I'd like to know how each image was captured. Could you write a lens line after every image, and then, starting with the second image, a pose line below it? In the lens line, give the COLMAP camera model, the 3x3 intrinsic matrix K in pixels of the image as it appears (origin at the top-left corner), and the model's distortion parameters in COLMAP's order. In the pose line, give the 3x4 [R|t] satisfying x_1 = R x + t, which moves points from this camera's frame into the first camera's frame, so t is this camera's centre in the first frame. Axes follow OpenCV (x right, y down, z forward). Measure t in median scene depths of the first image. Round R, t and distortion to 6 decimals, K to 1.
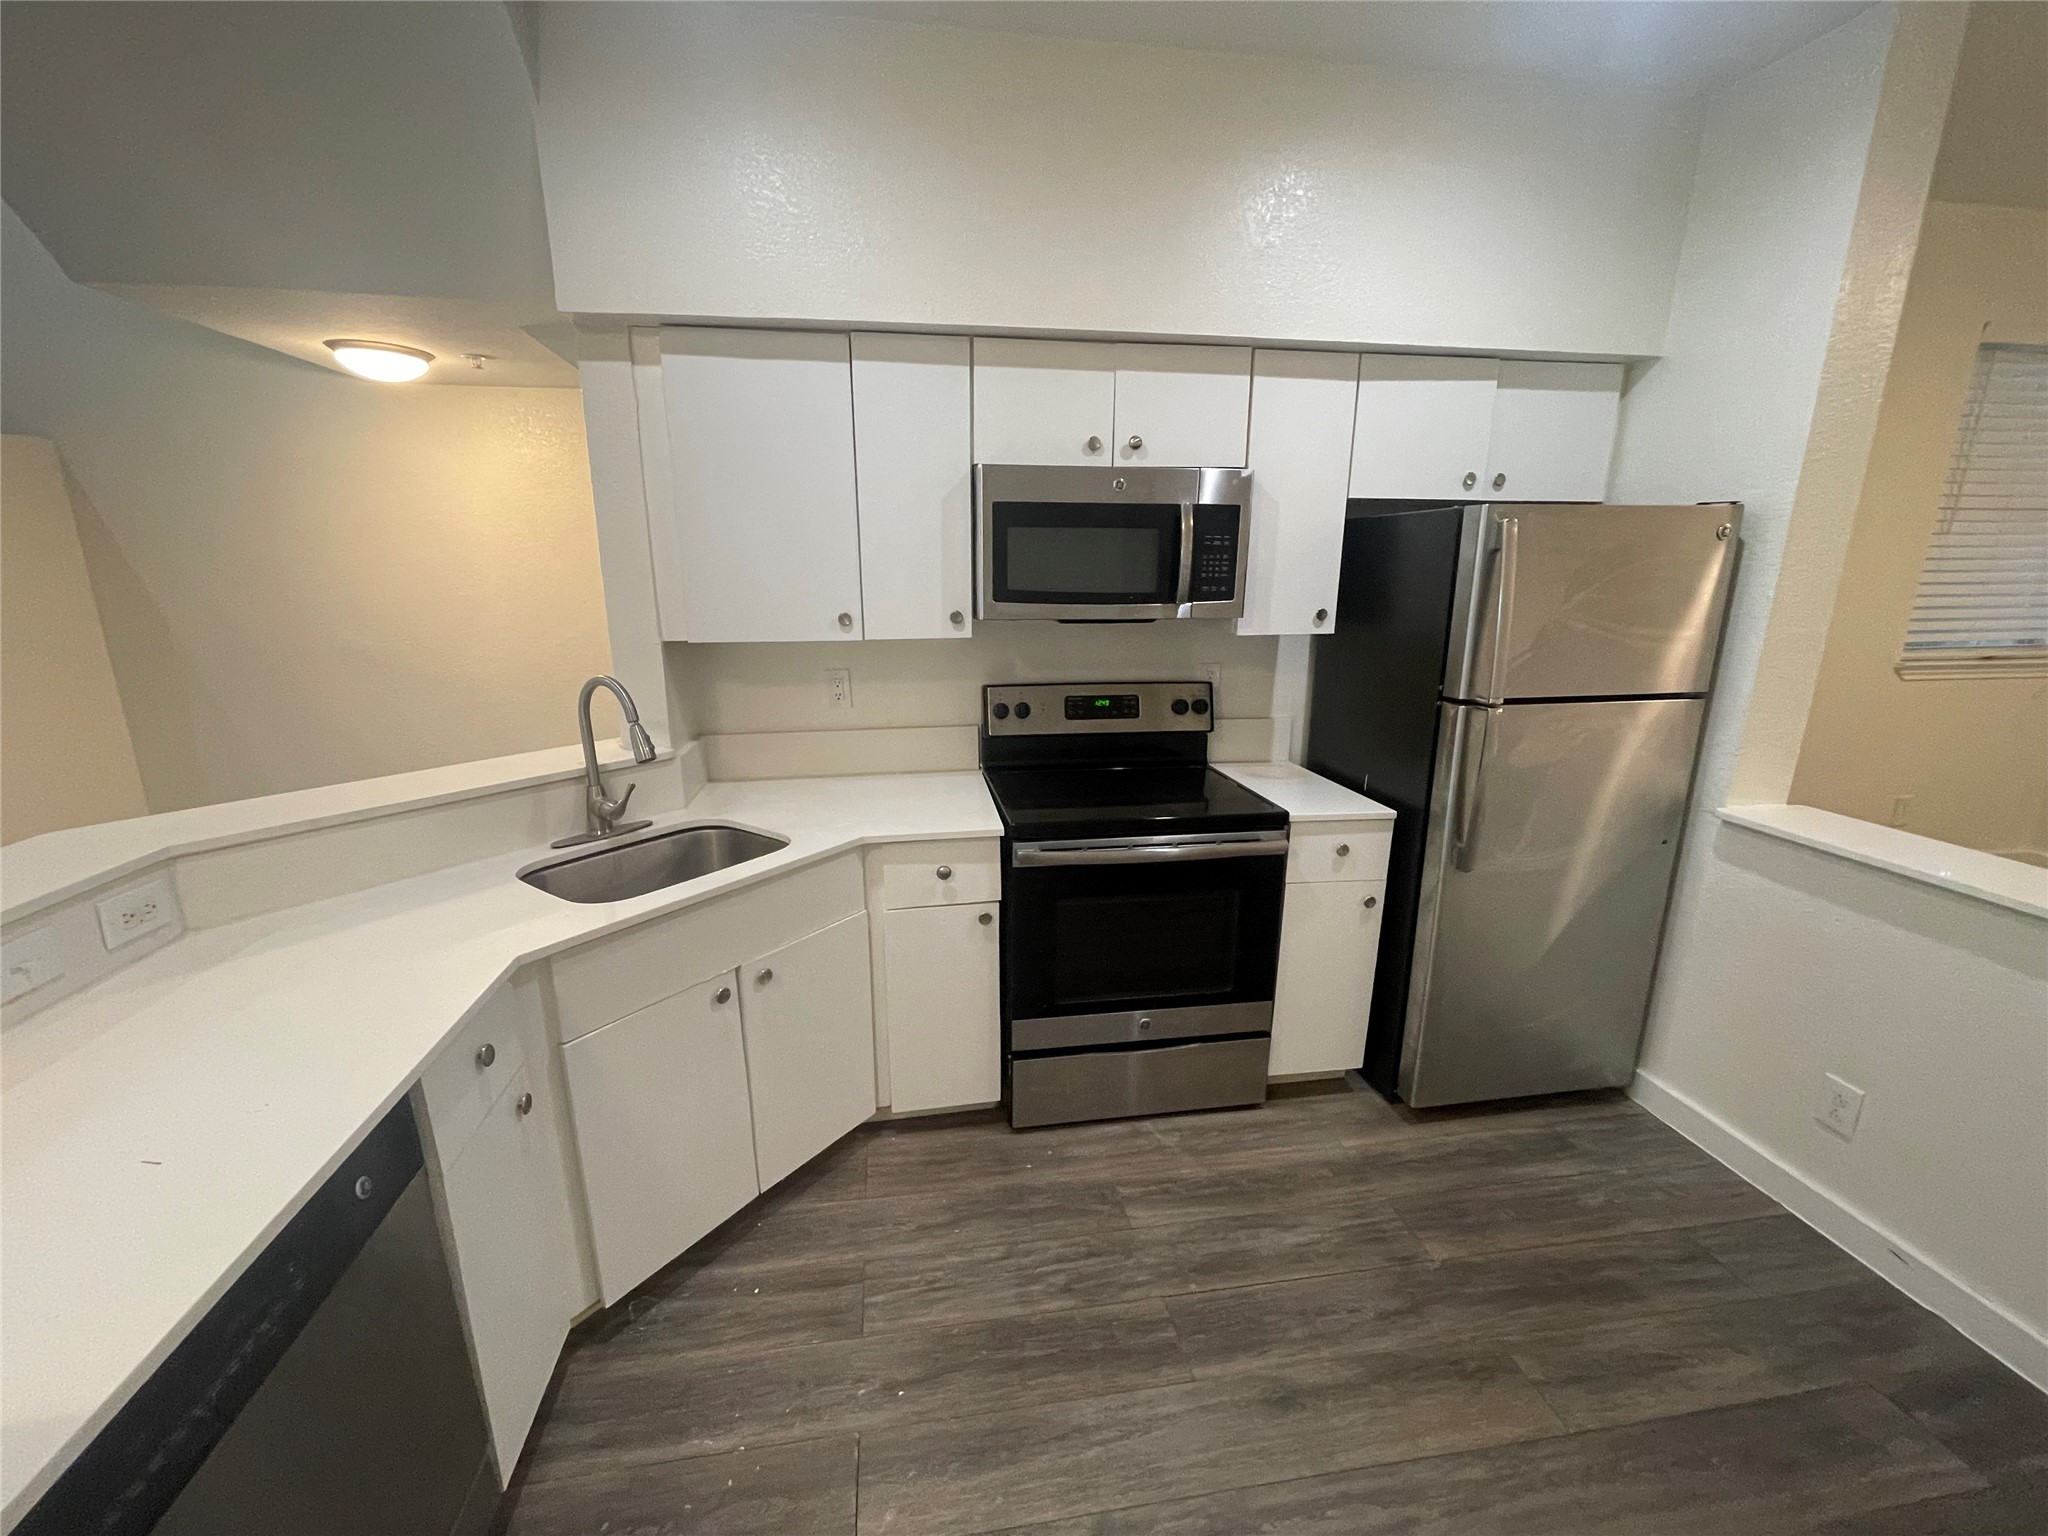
lens RADIAL K [[822.7, 0, 1001.7], [0, 822.7, 769.7], [0, 0, 1]] dist [-0.001013, -0.000260]
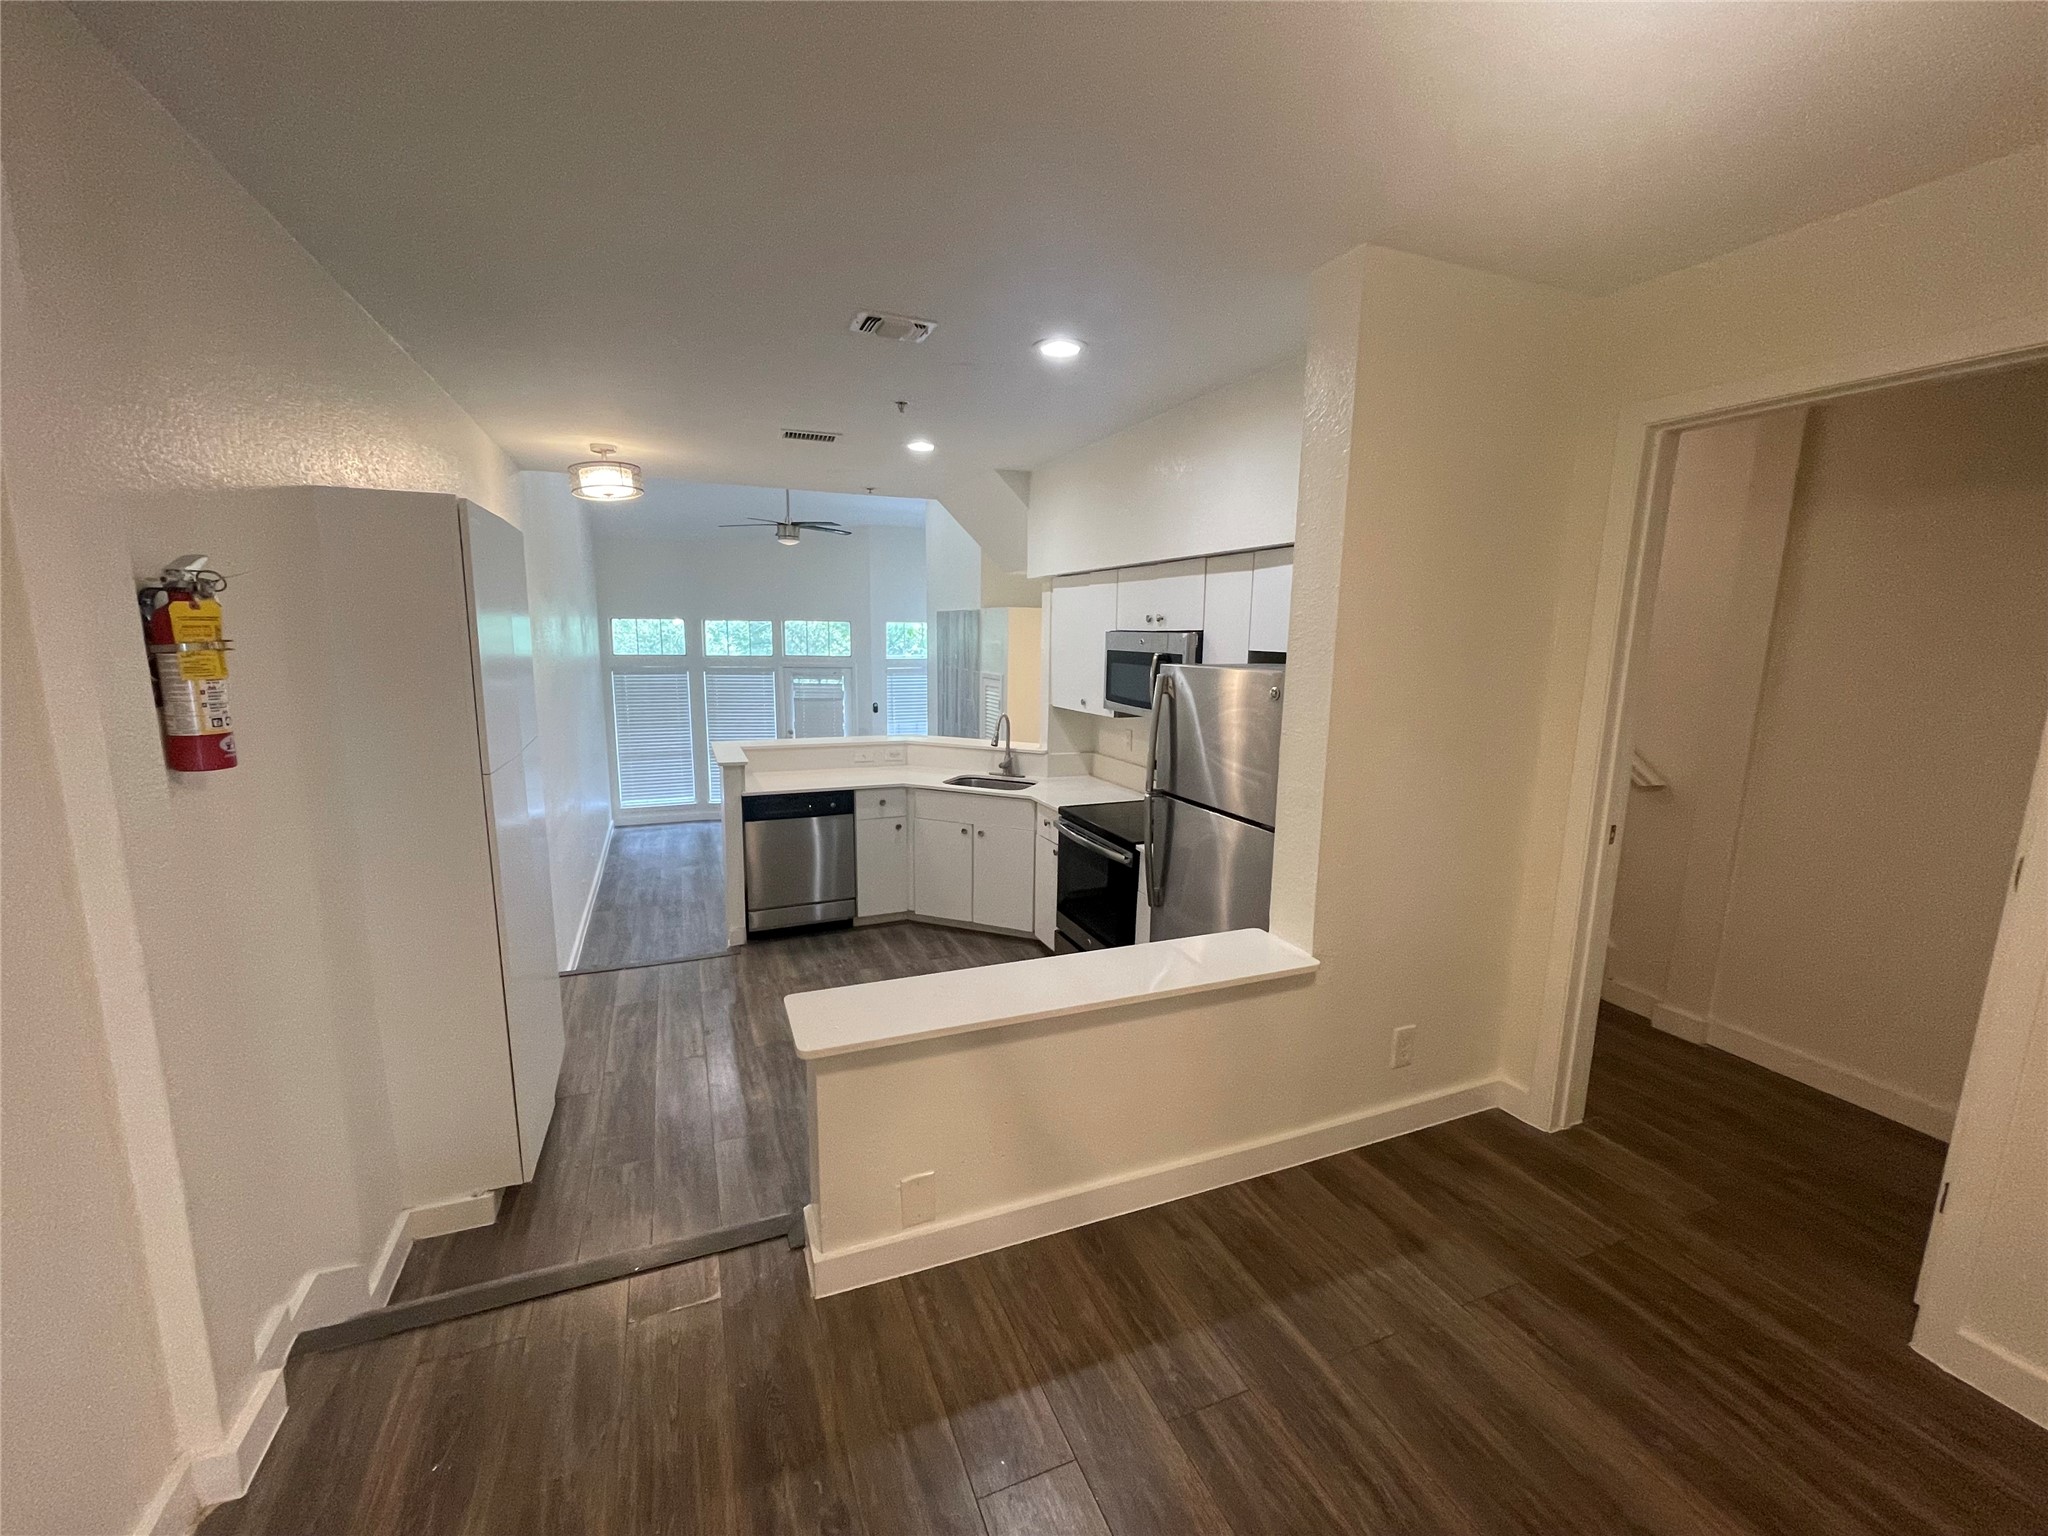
lens RADIAL K [[822.7, 0, 1021.6], [0, 822.7, 769.5], [0, 0, 1]] dist [-0.001013, -0.000260]
pose [[0.242402, 0.167885, -0.955540, 1.821276], [-0.244485, 0.963698, 0.107298, -0.206600], [0.938865, 0.207606, 0.274648, 0.325207]]
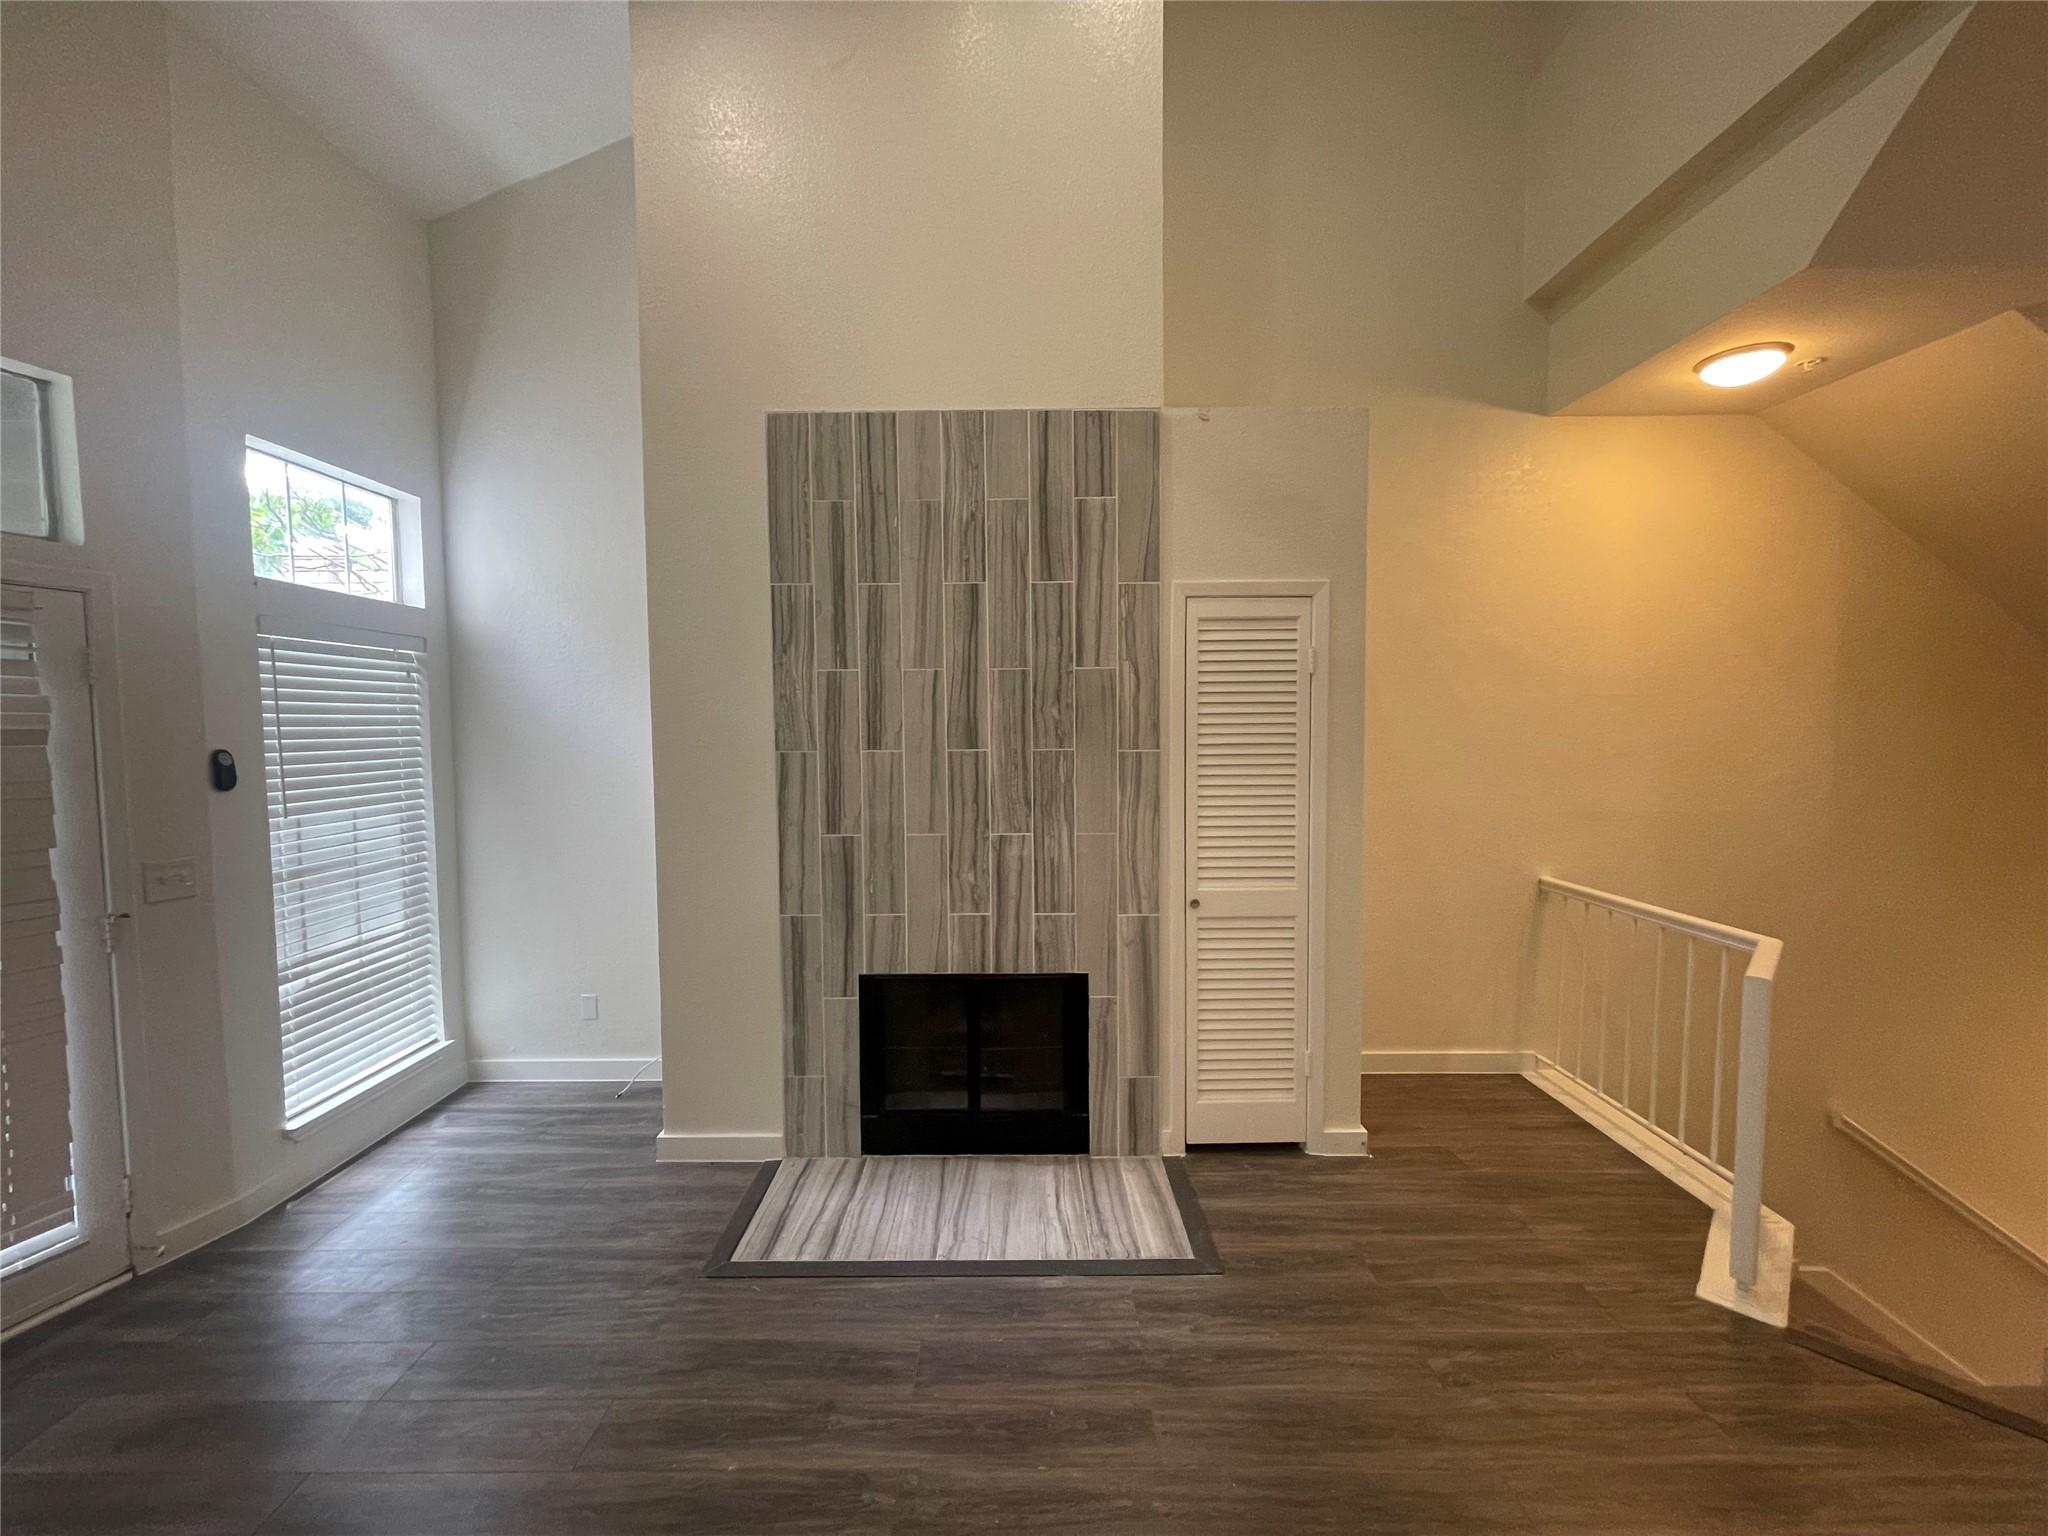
lens RADIAL K [[822.7, 0, 1015.9], [0, 822.7, 771.3], [0, 0, 1]] dist [-0.001013, -0.000260]
pose [[0.988045, 0.001286, -0.154159, -1.905273], [-0.030498, 0.981832, -0.187284, 0.380975], [0.151117, 0.189747, 0.970134, -0.213737]]
